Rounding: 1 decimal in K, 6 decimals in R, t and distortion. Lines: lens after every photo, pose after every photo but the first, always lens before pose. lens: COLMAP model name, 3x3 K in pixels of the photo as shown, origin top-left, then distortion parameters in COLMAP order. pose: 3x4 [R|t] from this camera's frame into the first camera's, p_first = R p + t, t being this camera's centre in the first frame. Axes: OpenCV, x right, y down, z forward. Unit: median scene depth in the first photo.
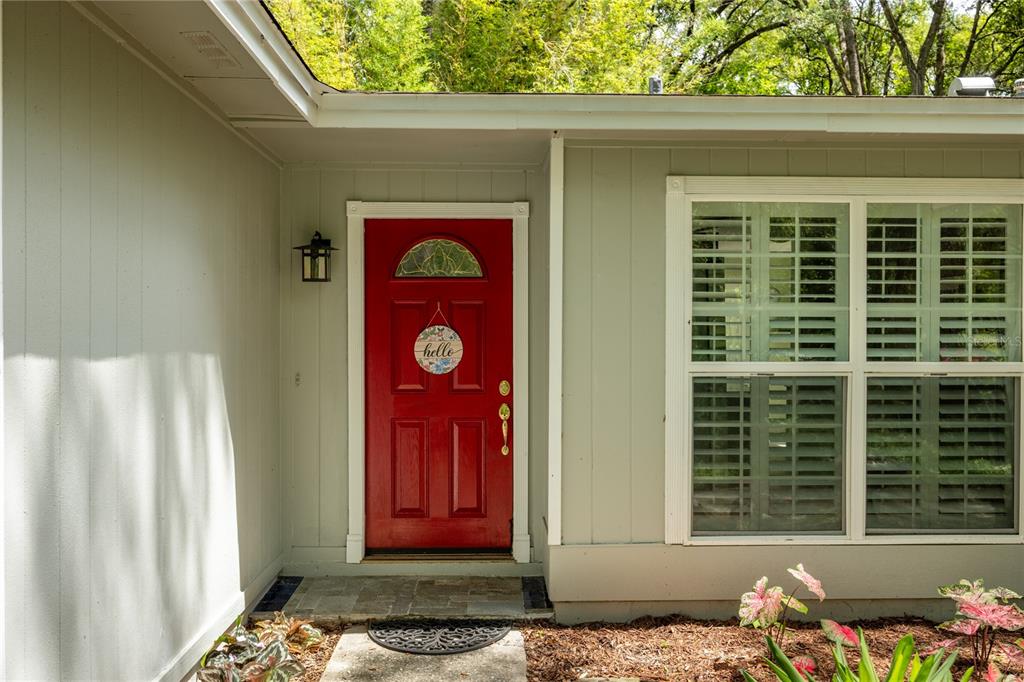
lens RADIAL K [[907.1, 0, 517.8], [0, 907.1, 346.6], [0, 0, 1]] dist [-0.009219, -0.001109]
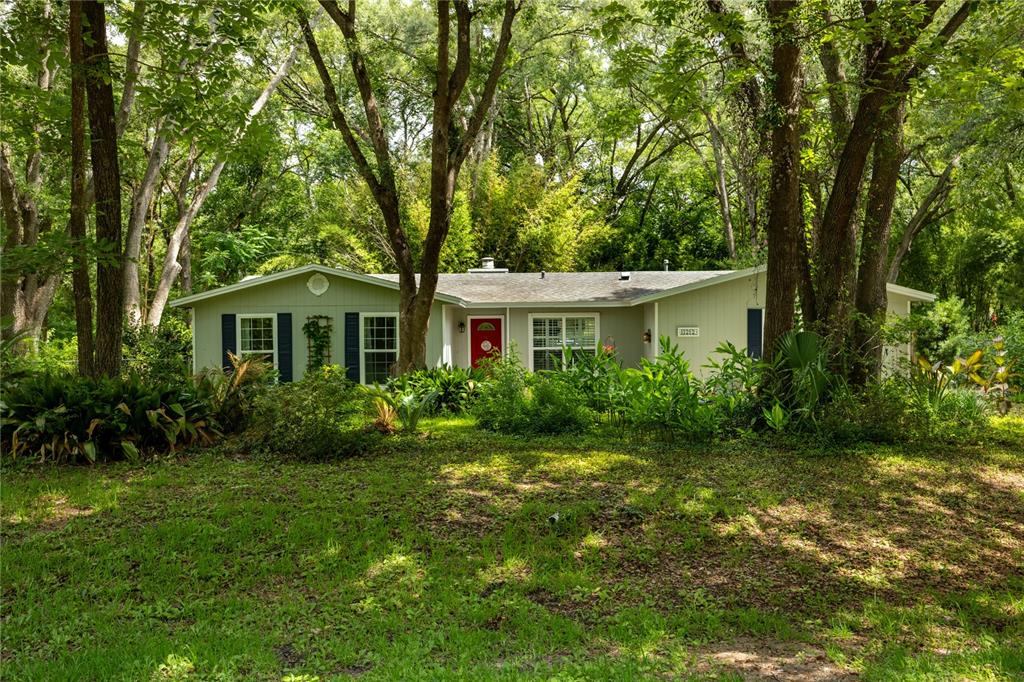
lens RADIAL K [[980.8, 0, 493.9], [0, 980.8, 345.9], [0, 0, 1]] dist [0.010884, 0.000000]
pose [[0.997892, -0.010943, -0.063971, 0.326509], [0.010530, 0.999922, -0.006779, 0.045427], [0.064041, 0.006091, 0.997929, -4.771319]]
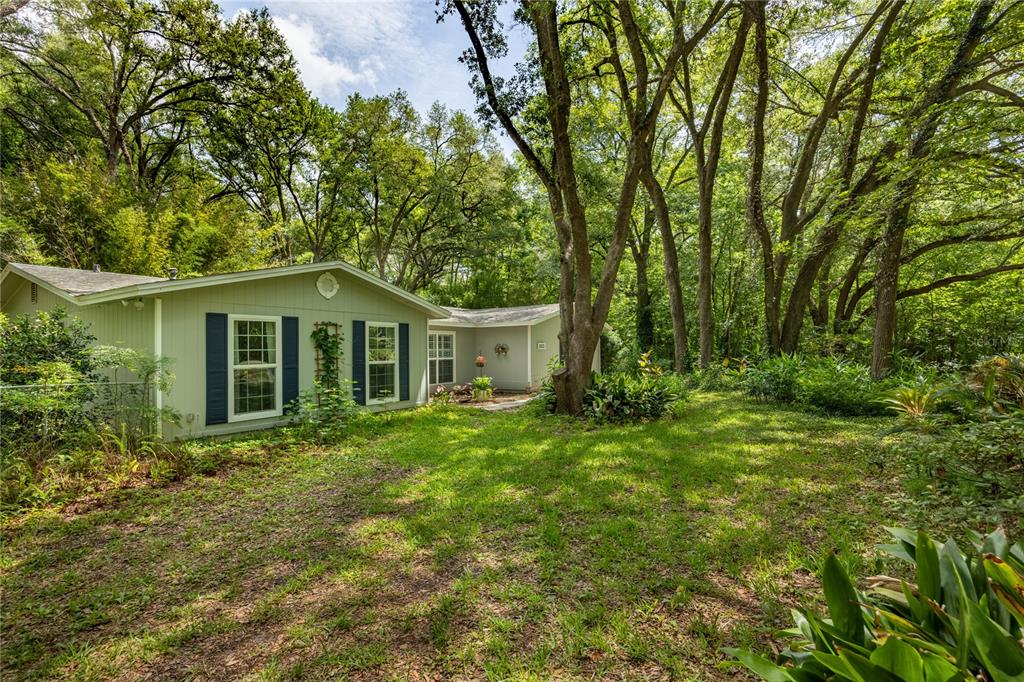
lens RADIAL K [[506.8, 0, 511.1], [0, 506.8, 343.1], [0, 0, 1]] dist [-0.007127, -0.000020]
pose [[0.571903, 0.005880, 0.820300, -2.367882], [0.019216, 0.999604, -0.020563, -0.003428], [-0.820096, 0.027523, 0.571564, -1.575556]]
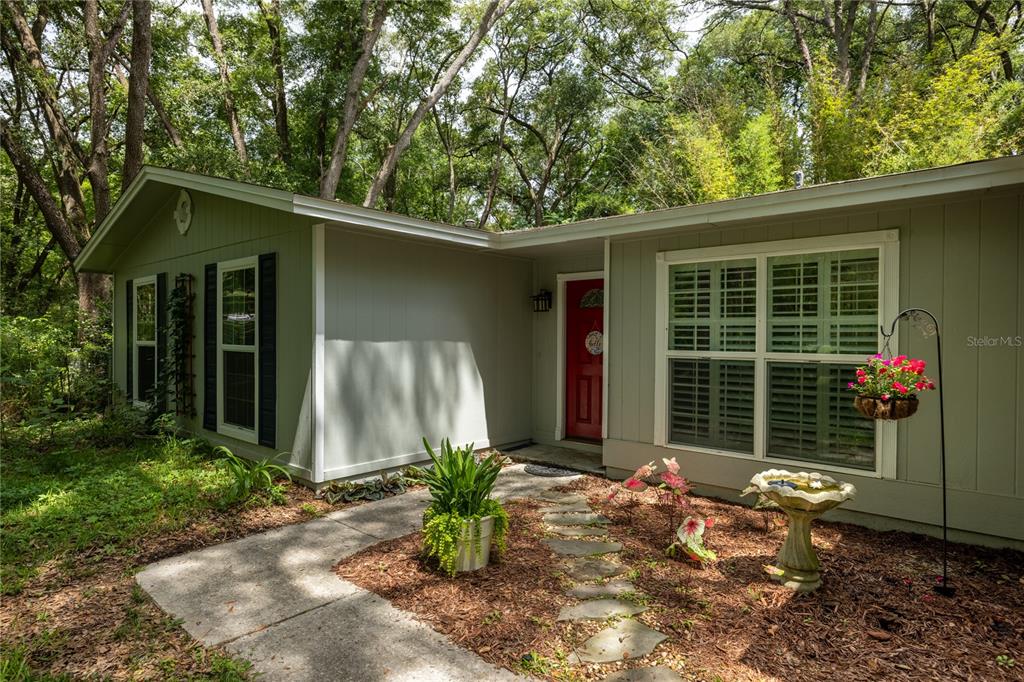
lens RADIAL K [[569.3, 0, 511.3], [0, 569.3, 343.0], [0, 0, 1]] dist [0.003495, -0.003450]
pose [[0.727331, 0.013428, -0.686155, 0.753016], [-0.015785, 0.999871, 0.002836, 0.003900], [0.686105, 0.008768, 0.727450, -0.080324]]
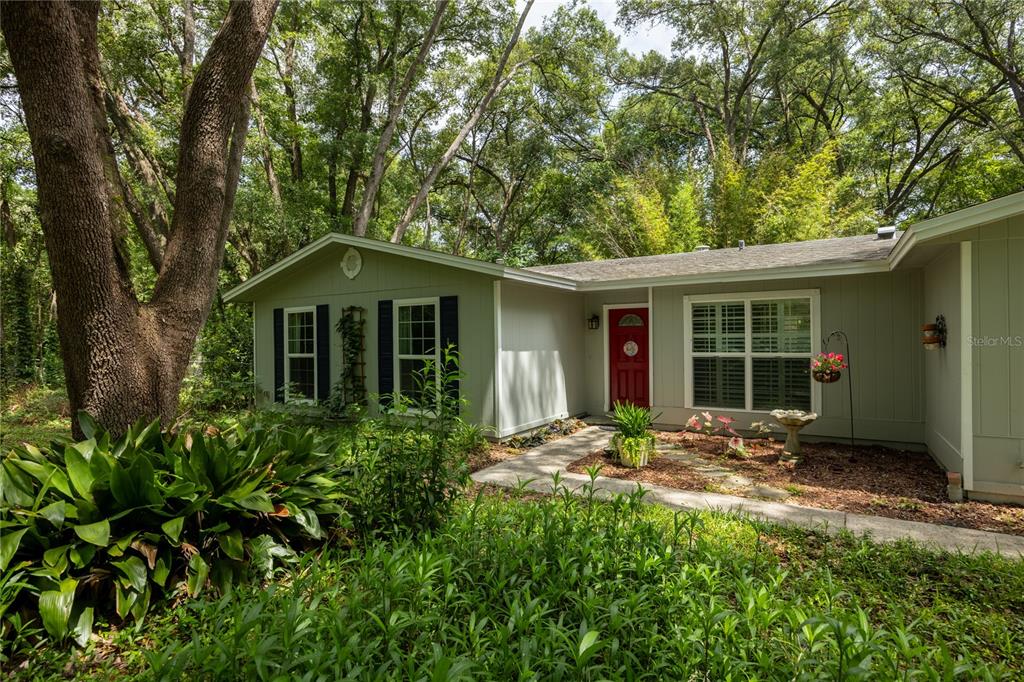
lens RADIAL K [[506.8, 0, 517.5], [0, 506.8, 340.1], [0, 0, 1]] dist [-0.007127, -0.000020]
pose [[0.829095, -0.010022, -0.559017, 0.675160], [0.003511, 0.999913, -0.012719, -0.006040], [0.559096, 0.008582, 0.829058, -0.834920]]
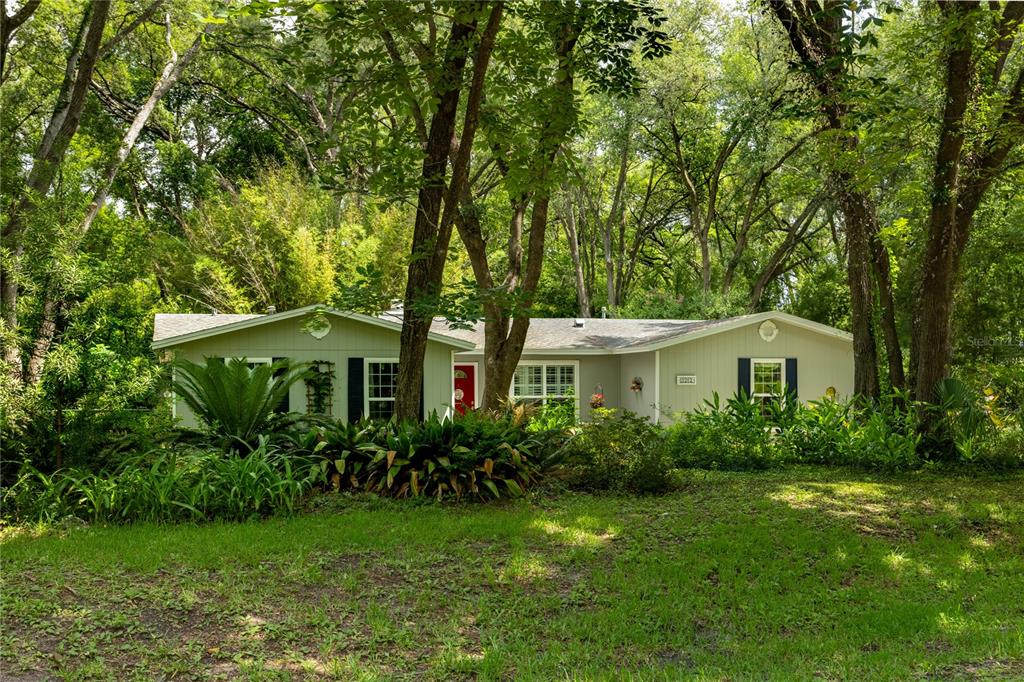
lens RADIAL K [[1176.0, 0, 512.4], [0, 1176.0, 342.2], [0, 0, 1]] dist [-0.075348, 0.000000]
pose [[0.964657, 0.000407, 0.263509, -1.553035], [0.013854, 0.998537, -0.052258, 0.060603], [-0.263144, 0.054062, 0.963241, -5.364581]]
